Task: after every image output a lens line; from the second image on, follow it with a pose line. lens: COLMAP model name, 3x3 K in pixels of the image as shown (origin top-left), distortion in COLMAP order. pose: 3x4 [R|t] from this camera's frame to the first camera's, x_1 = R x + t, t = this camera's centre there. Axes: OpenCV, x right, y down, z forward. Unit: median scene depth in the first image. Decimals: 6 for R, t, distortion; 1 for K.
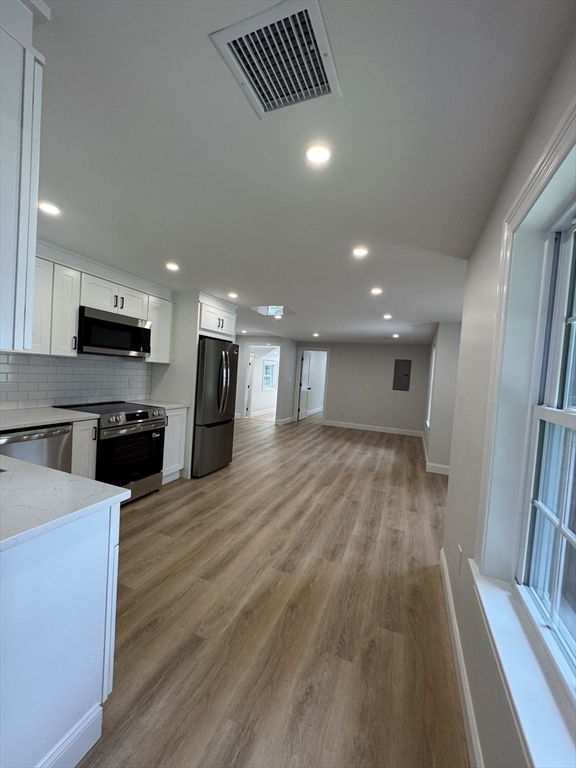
lens RADIAL K [[307.0, 0, 289.1], [0, 307.0, 384.1], [0, 0, 1]] dist [-0.003725, 0.001122]
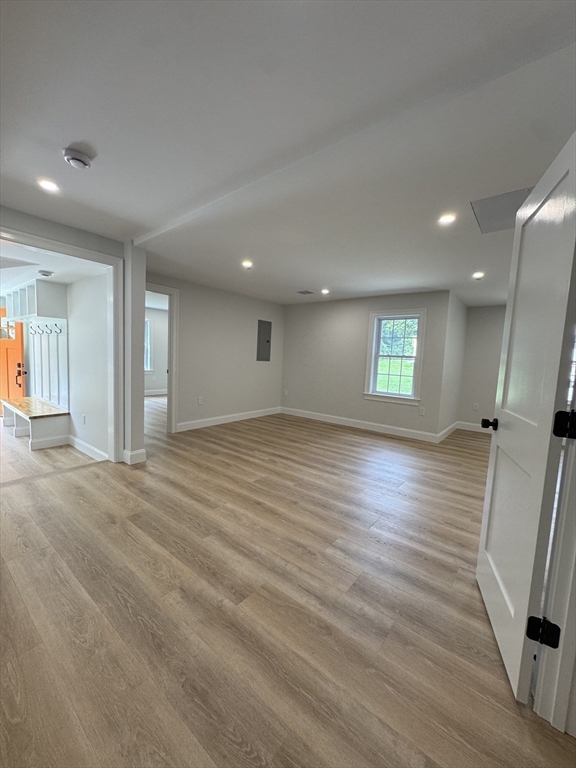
lens RADIAL K [[307.0, 0, 289.1], [0, 307.0, 384.1], [0, 0, 1]] dist [-0.003725, 0.001122]
pose [[0.292830, -0.135461, 0.946520, -0.945008], [0.009414, 0.990274, 0.138810, -0.073858], [-0.956118, -0.031738, 0.291258, 1.823915]]
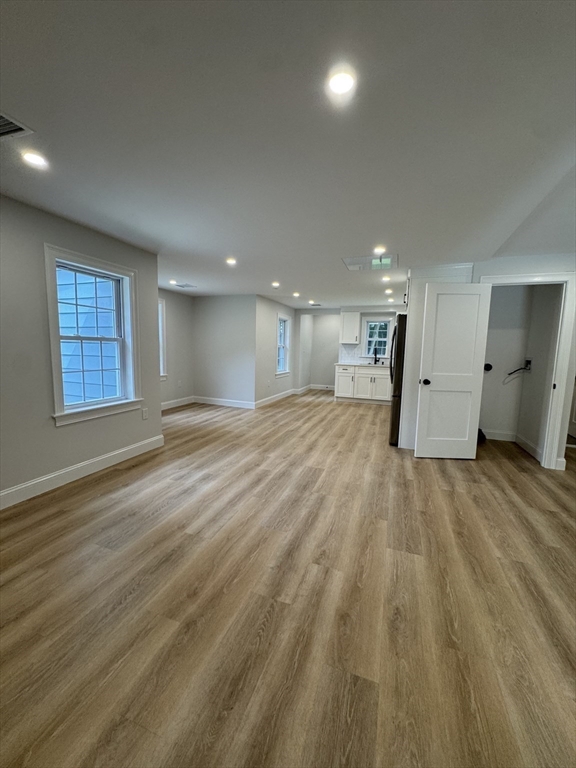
lens RADIAL K [[307.0, 0, 289.1], [0, 307.0, 384.1], [0, 0, 1]] dist [-0.003725, 0.001122]
pose [[-0.995387, -0.084030, -0.046294, 0.256076], [-0.090201, 0.984063, 0.153245, -0.048734], [0.032679, 0.156714, -0.987103, 2.787217]]
